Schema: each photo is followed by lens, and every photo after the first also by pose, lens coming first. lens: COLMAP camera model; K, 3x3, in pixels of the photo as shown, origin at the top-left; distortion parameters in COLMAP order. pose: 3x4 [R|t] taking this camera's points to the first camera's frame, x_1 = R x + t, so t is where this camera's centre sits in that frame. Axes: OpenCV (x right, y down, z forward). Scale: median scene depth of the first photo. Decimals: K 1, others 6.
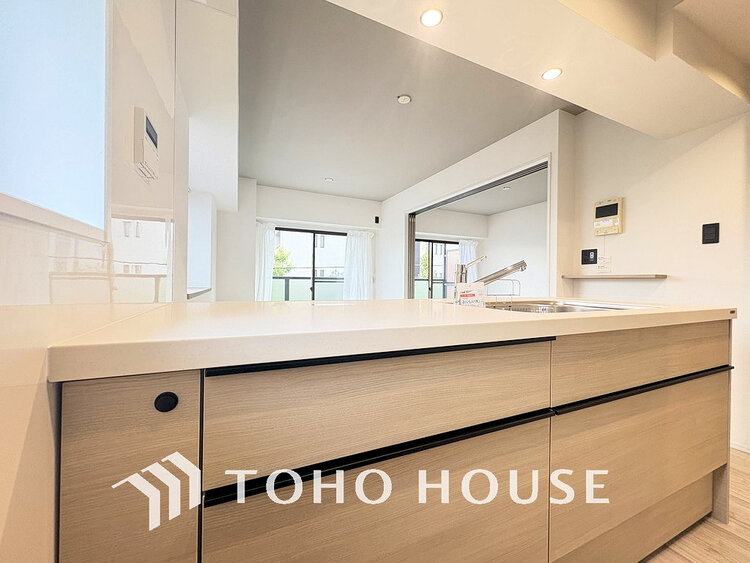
lens RADIAL K [[298.6, 0, 376.8], [0, 298.6, 282.2], [0, 0, 1]] dist [0.002823, -0.000118]
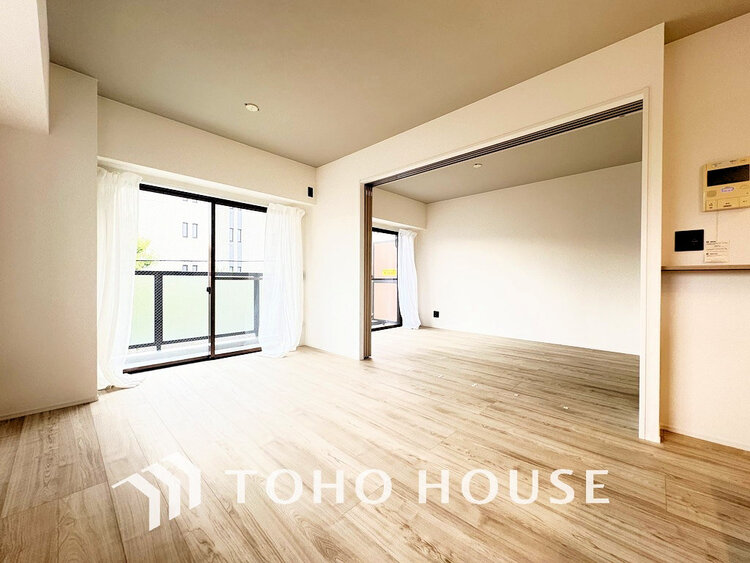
lens RADIAL K [[298.6, 0, 371.4], [0, 298.6, 279.5], [0, 0, 1]] dist [0.002823, -0.000118]
pose [[0.930762, -0.007614, 0.365546, -0.130852], [0.007842, 0.999969, 0.000862, 0.001404], [-0.365541, 0.002065, 0.930793, 0.292042]]
